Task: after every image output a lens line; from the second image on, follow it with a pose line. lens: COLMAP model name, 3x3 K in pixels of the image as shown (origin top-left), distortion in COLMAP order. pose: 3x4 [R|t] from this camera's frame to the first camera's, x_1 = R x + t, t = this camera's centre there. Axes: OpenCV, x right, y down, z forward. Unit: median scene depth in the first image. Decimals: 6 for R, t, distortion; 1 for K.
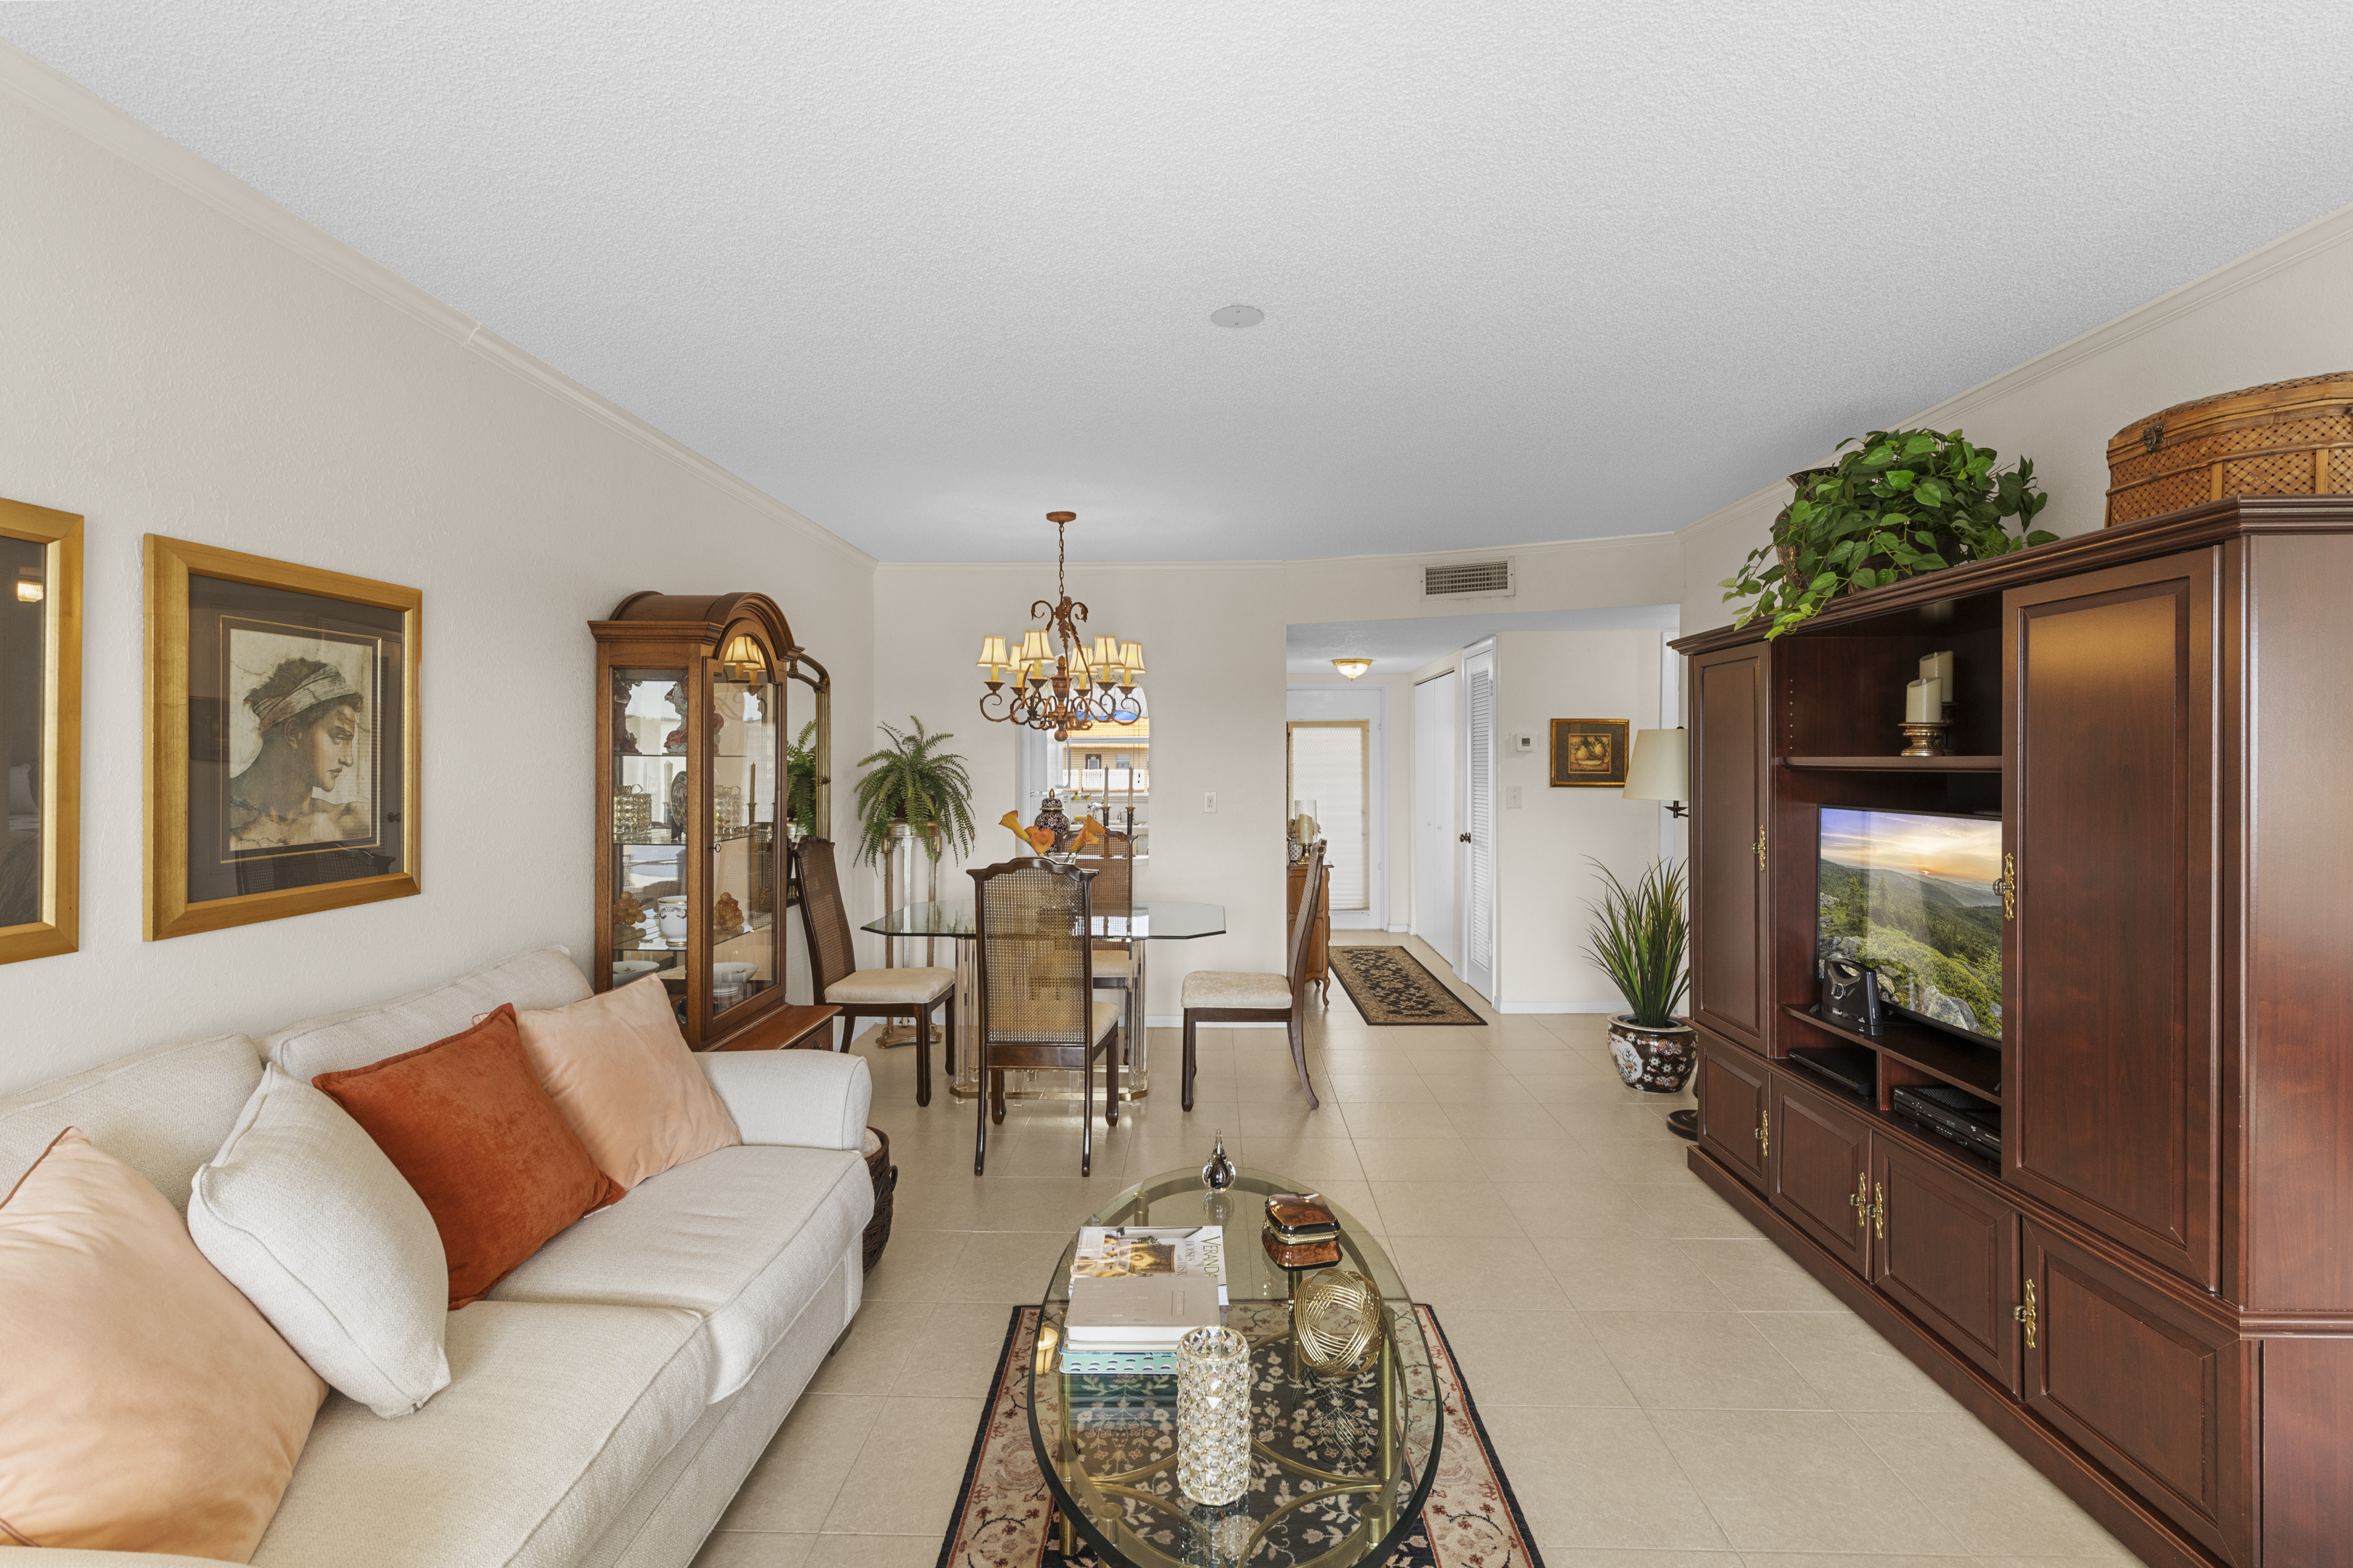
lens RADIAL K [[1058.6, 0, 1168.7], [0, 1058.6, 764.2], [0, 0, 1]] dist [0.002442, -0.001054]
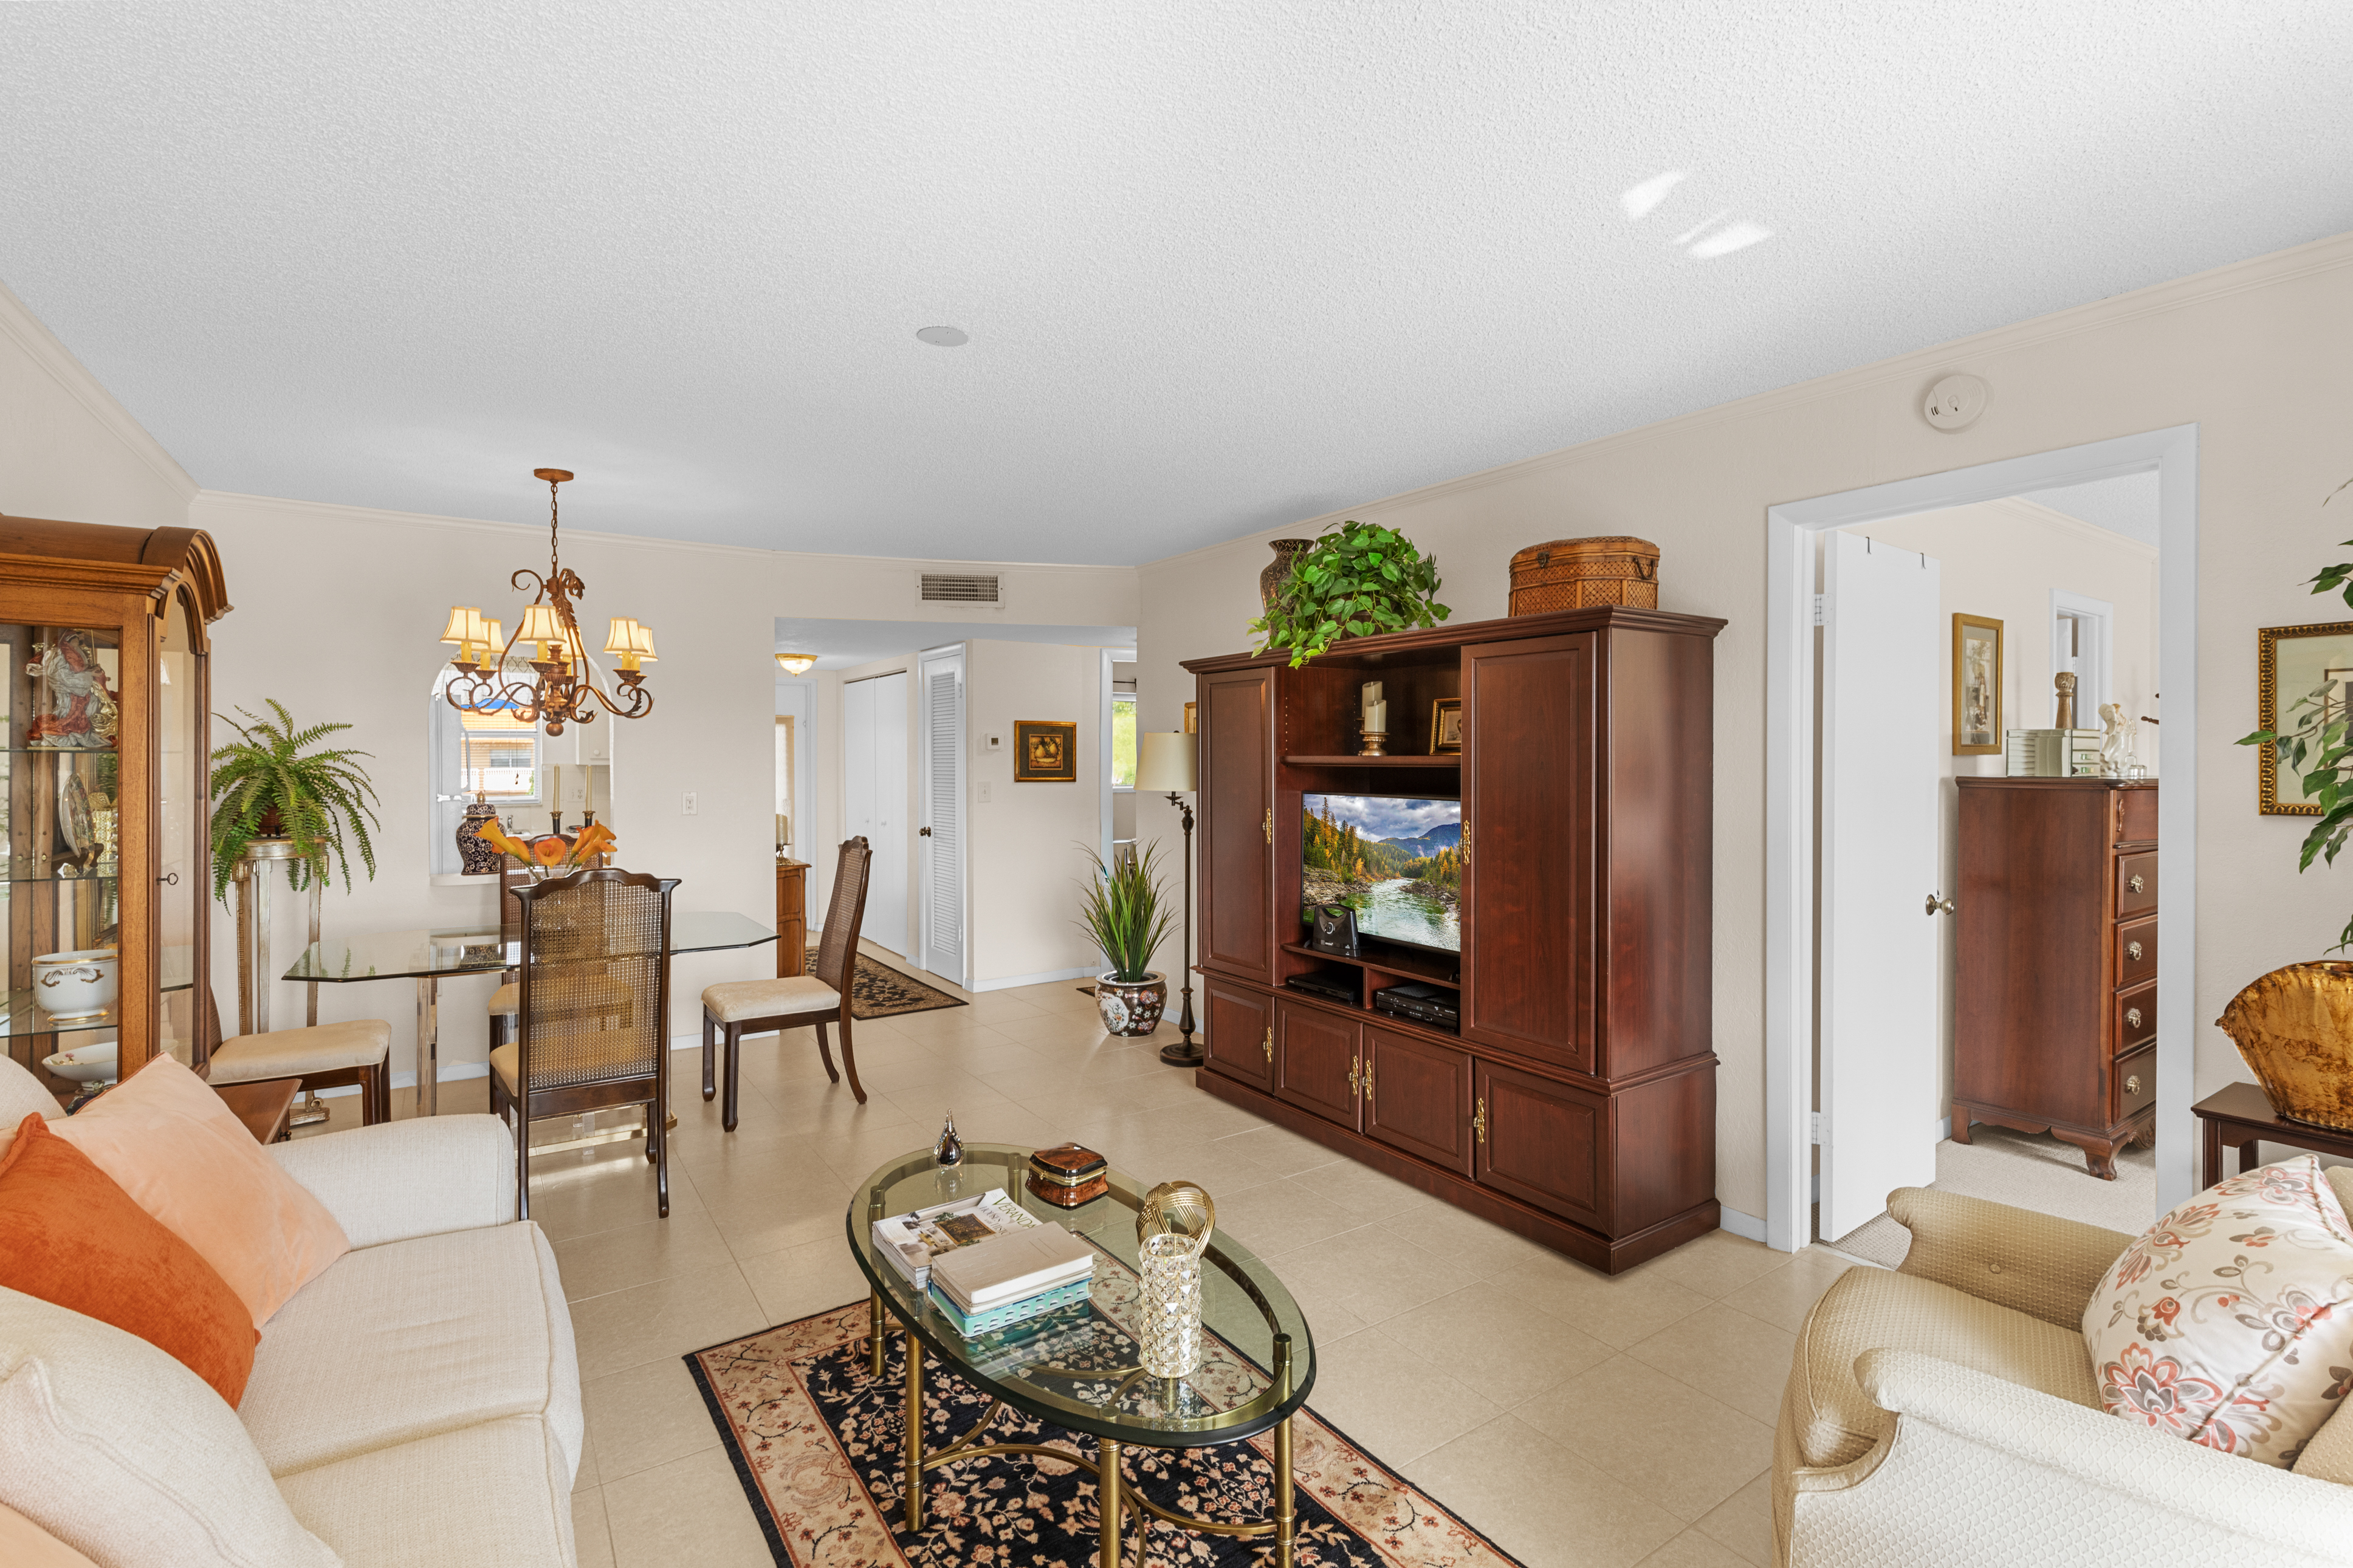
lens RADIAL K [[1058.6, 0, 1168.7], [0, 1058.6, 764.2], [0, 0, 1]] dist [0.002442, -0.001054]
pose [[0.813772, -0.002485, 0.581179, -0.296055], [0.001028, 0.999995, 0.002836, -0.000589], [-0.581184, -0.001710, 0.813771, 0.012333]]
